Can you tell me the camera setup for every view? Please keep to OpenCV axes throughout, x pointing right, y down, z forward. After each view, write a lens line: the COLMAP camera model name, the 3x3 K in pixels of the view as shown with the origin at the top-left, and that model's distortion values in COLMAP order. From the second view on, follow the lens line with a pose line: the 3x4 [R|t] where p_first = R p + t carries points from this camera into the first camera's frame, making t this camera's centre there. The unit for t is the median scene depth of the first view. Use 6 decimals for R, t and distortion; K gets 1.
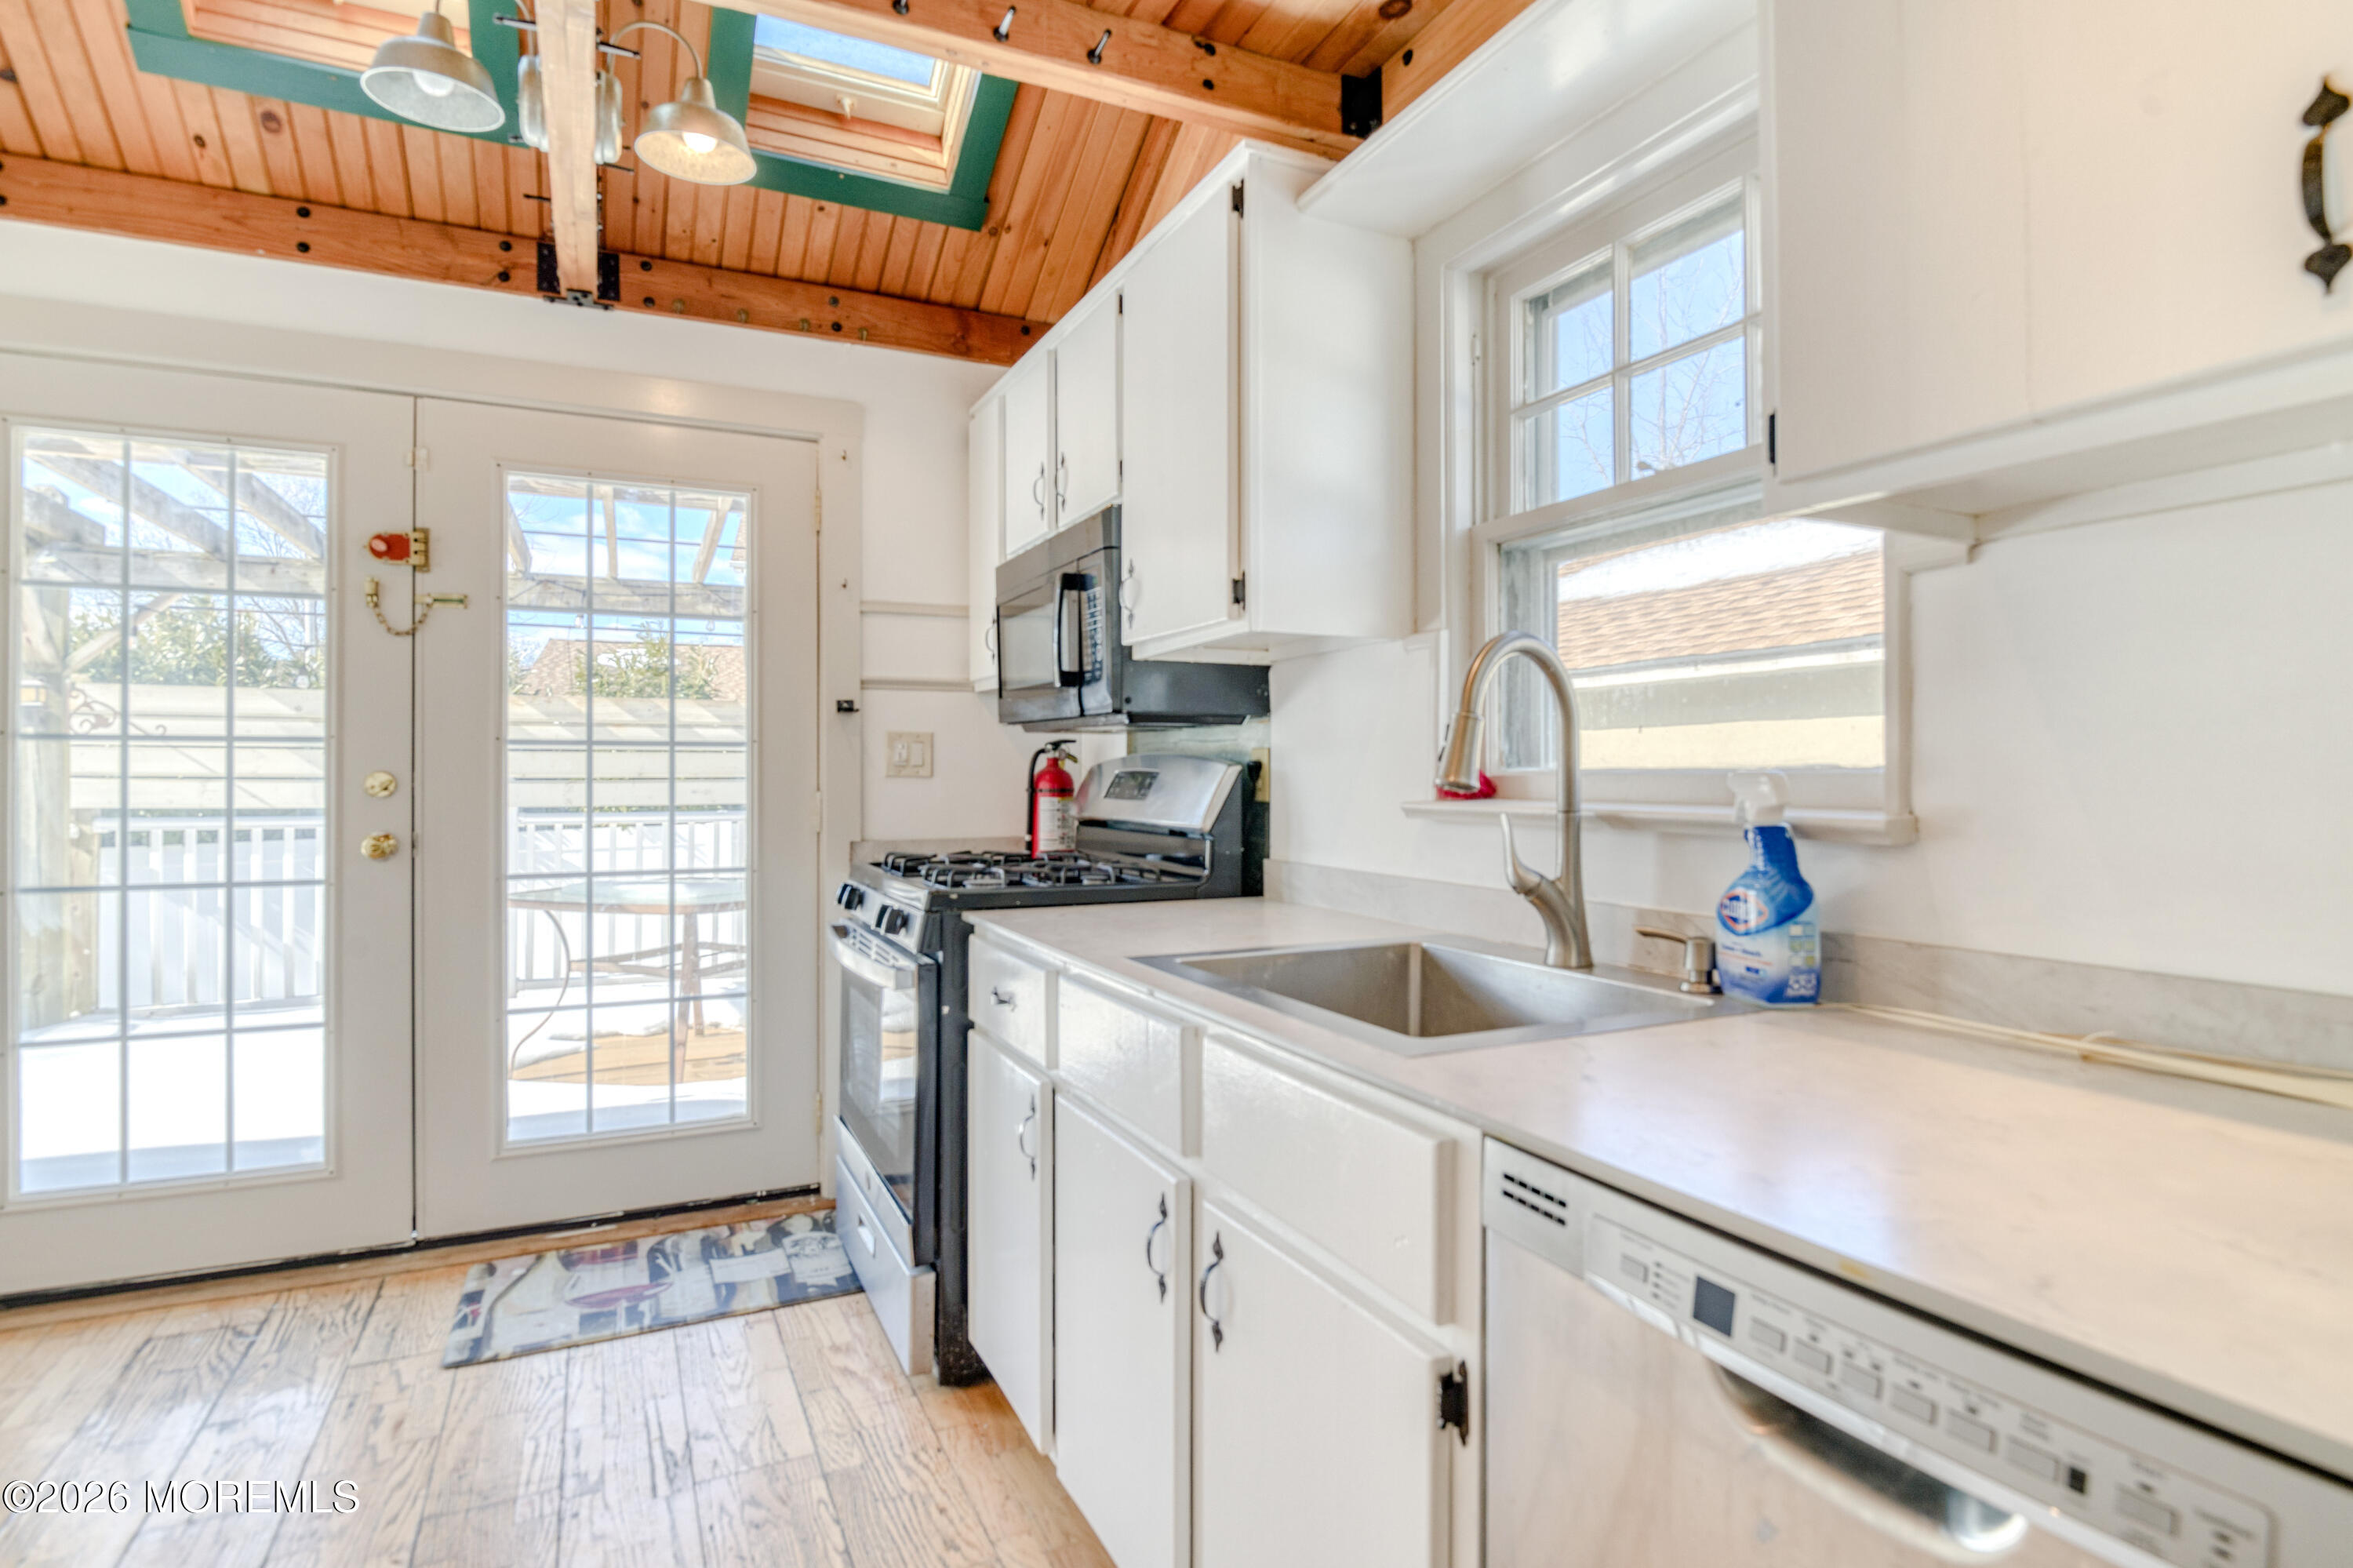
lens RADIAL K [[1230.7, 0, 1215.9], [0, 1230.7, 770.9], [0, 0, 1]] dist [-0.008348, -0.006572]
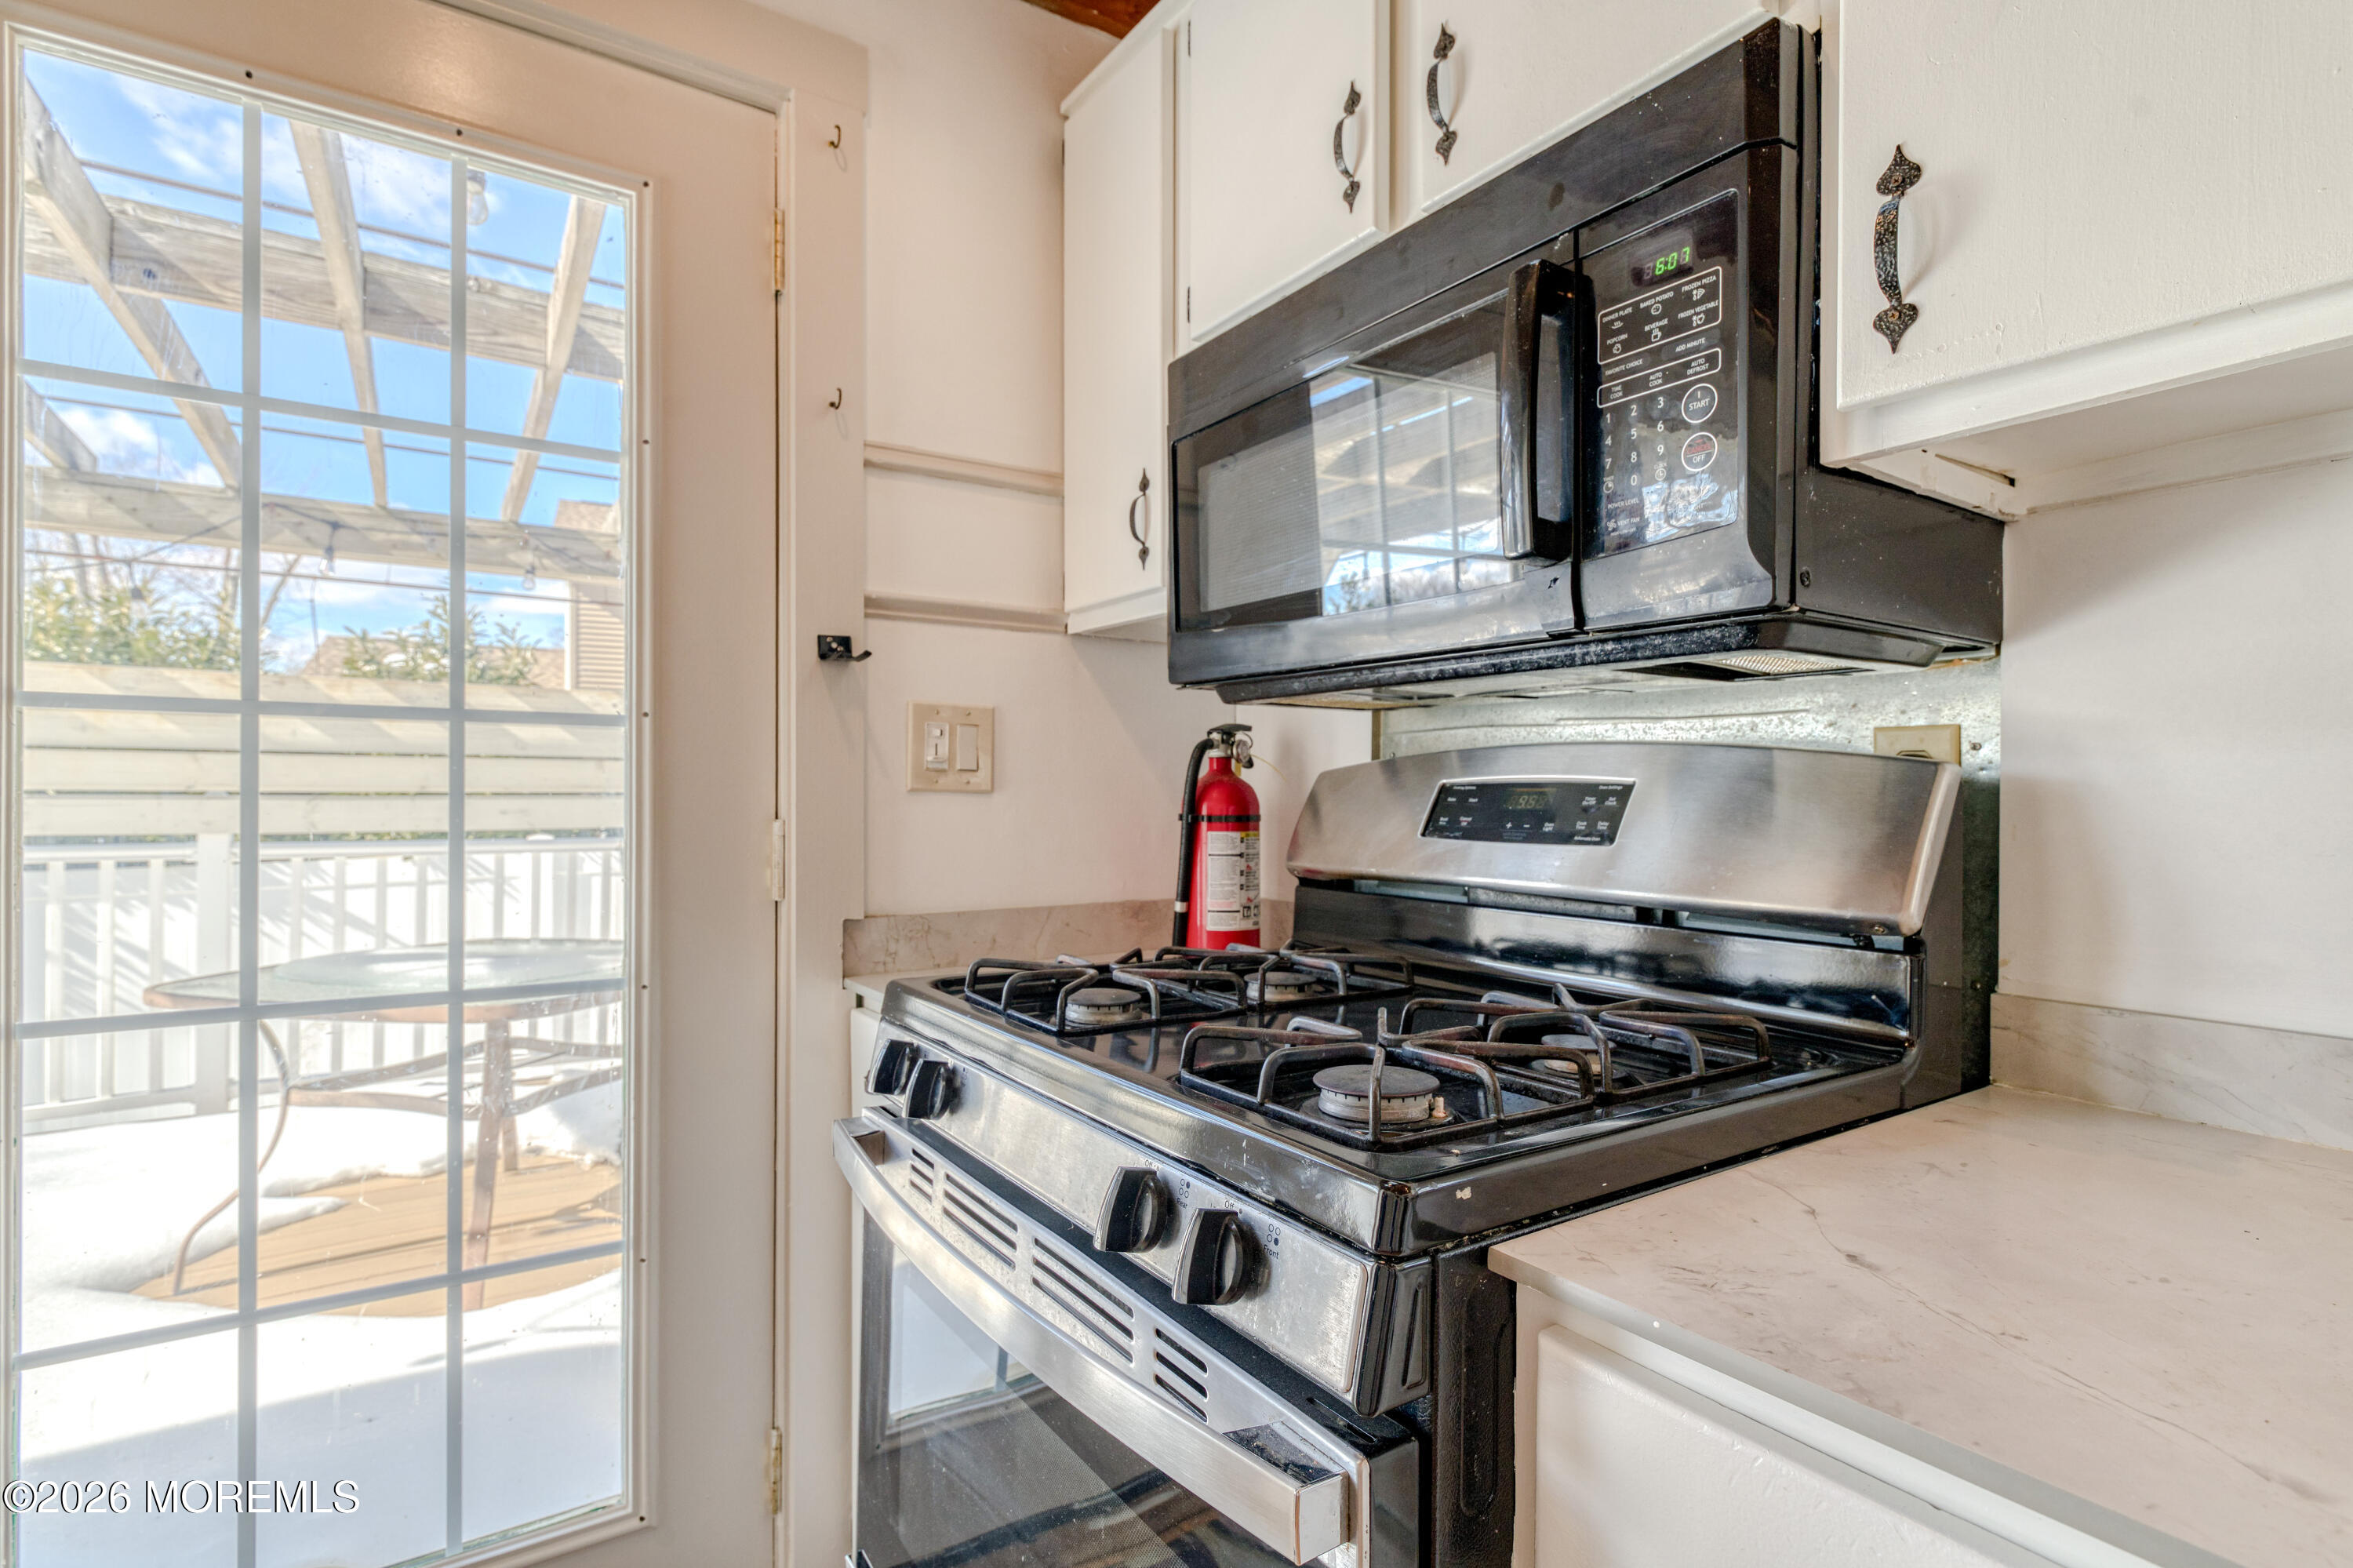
lens RADIAL K [[1164.8, 0, 1183.7], [0, 1164.8, 791.8], [0, 0, 1]] dist [0.014177, -0.000223]
pose [[0.992224, 0.004291, 0.124394, -0.229681], [-0.004538, 0.999988, 0.001710, 0.003940], [-0.124385, -0.002261, 0.992231, 0.537625]]
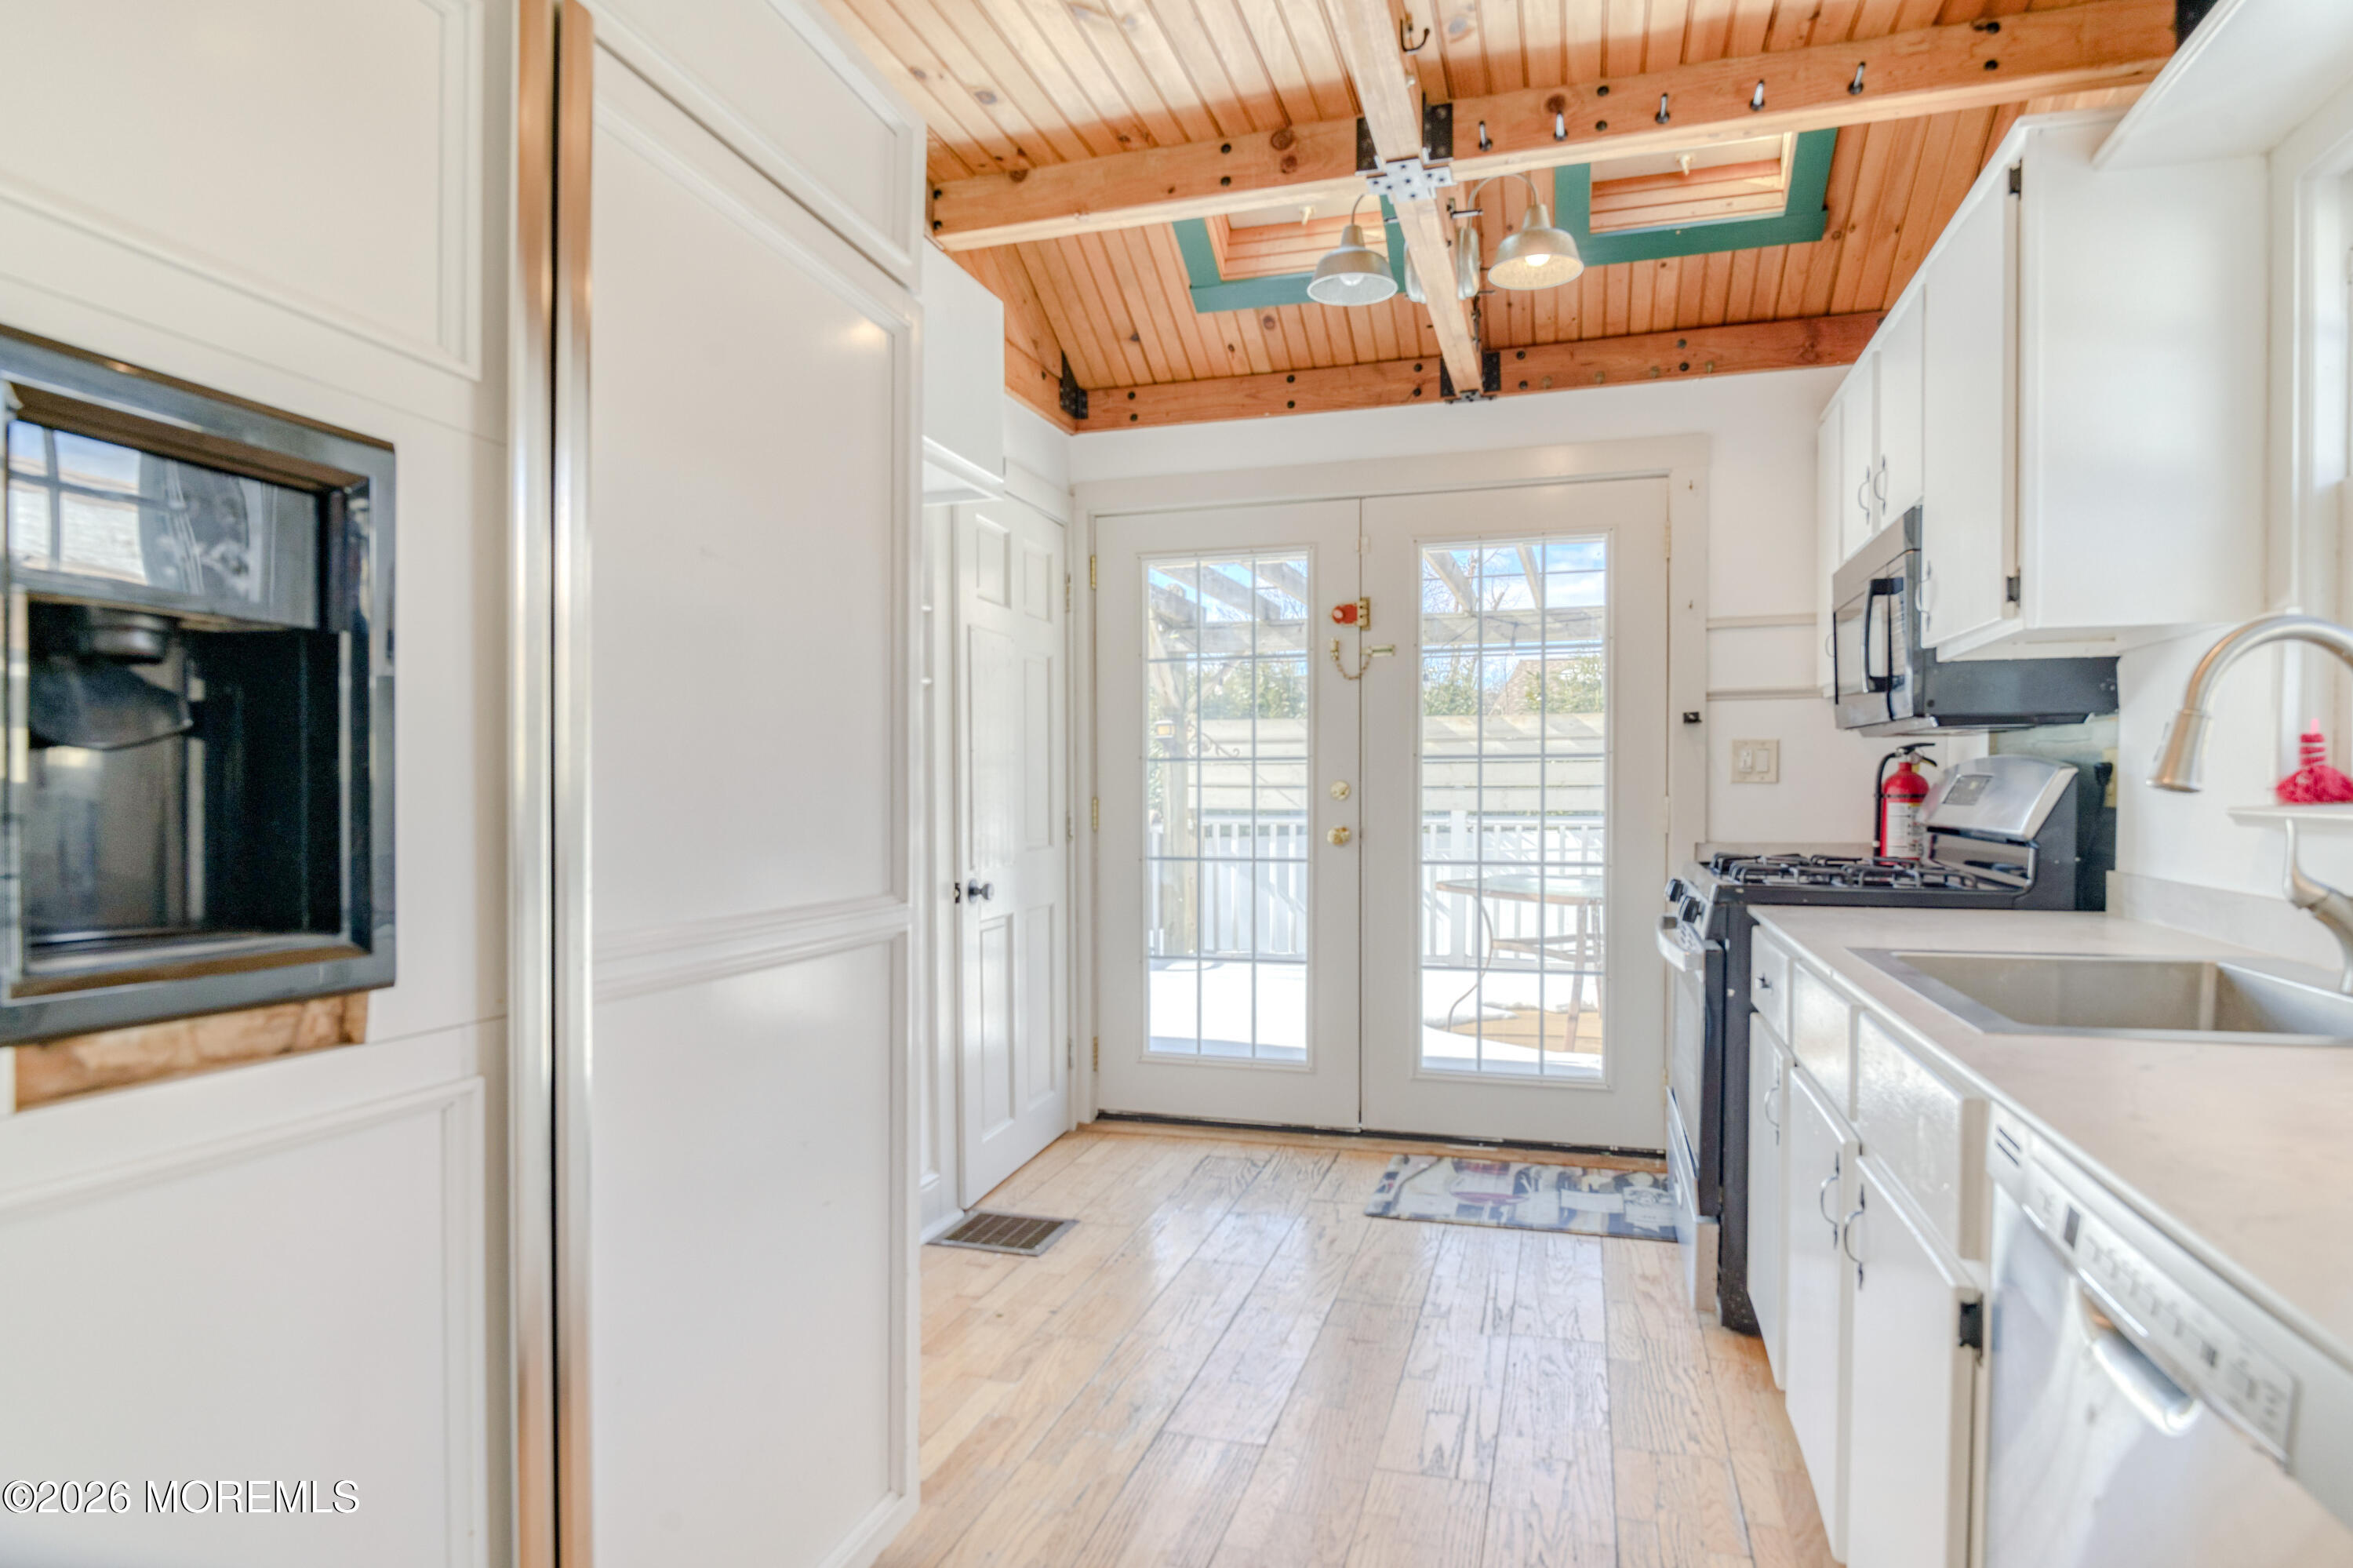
lens RADIAL K [[1258.4, 0, 1149.8], [0, 1258.4, 802.6], [0, 0, 1]] dist [-0.005220, -0.000878]
pose [[0.695768, 0.005758, -0.718244, 0.177522], [0.007657, 0.999852, 0.015433, 0.001507], [0.718226, -0.016238, 0.695621, -0.125740]]
